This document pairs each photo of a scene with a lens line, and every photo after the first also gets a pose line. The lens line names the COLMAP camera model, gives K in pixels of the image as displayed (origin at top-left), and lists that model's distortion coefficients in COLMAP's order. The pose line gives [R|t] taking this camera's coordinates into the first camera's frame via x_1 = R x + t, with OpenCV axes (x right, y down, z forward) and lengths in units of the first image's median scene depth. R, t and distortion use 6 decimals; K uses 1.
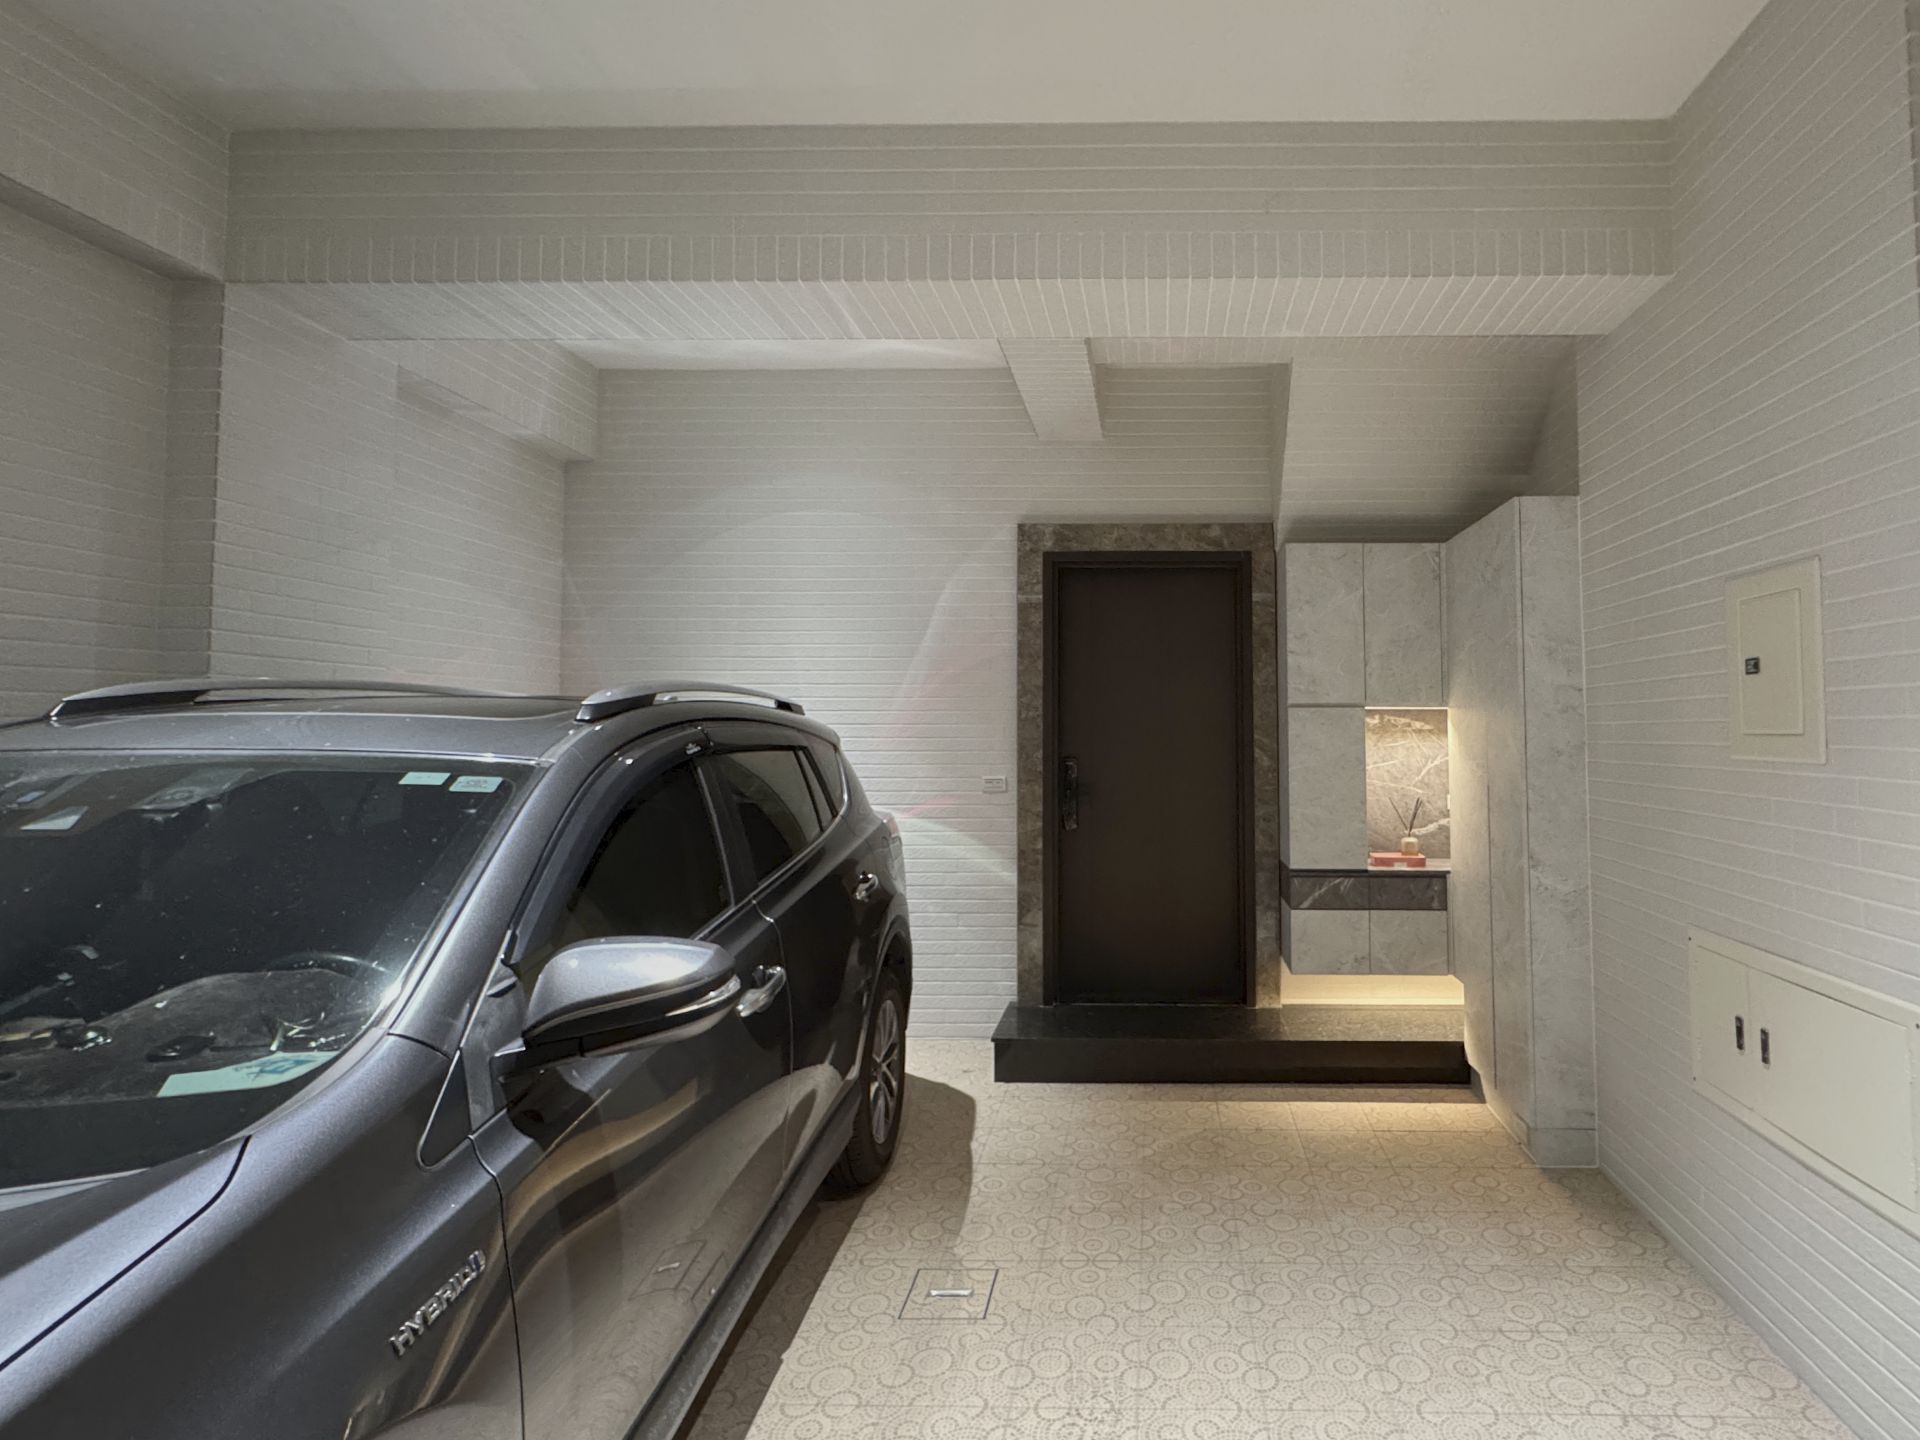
lens RADIAL K [[800.7, 0, 960.0], [0, 800.7, 720.0], [0, 0, 1]] dist [-0.002137, 0.000088]
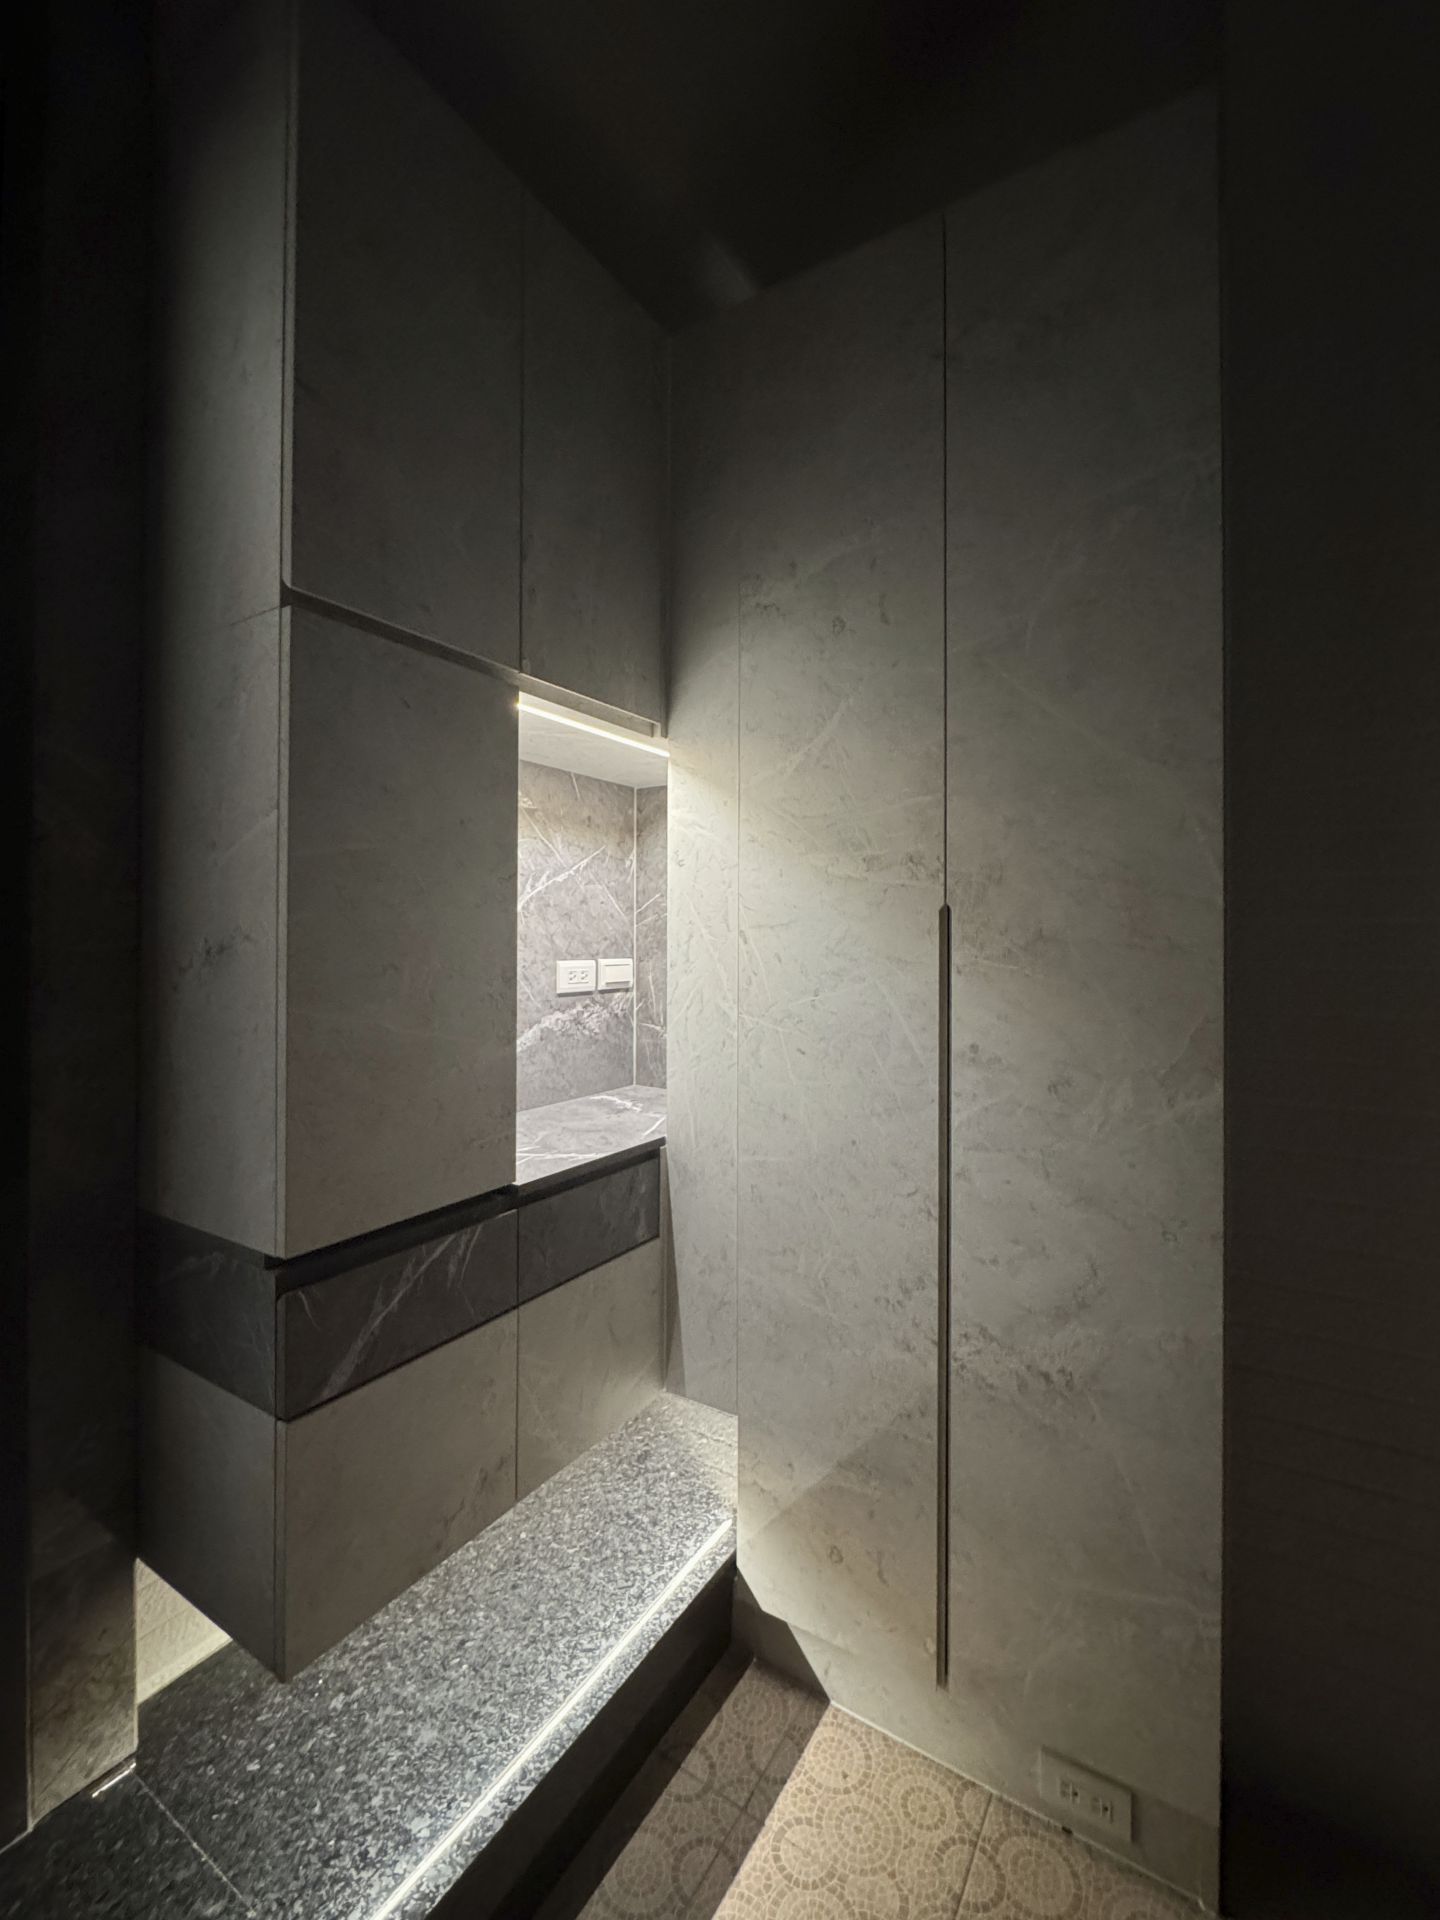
lens RADIAL K [[800.7, 0, 721.4], [0, 800.7, 952.0], [0, 0, 1]] dist [-0.002137, 0.000088]
pose [[0.286008, 0.004143, 0.958218, 0.220532], [-0.032931, 0.999442, 0.005508, 0.087445], [-0.957661, -0.033131, 0.285985, 0.827001]]
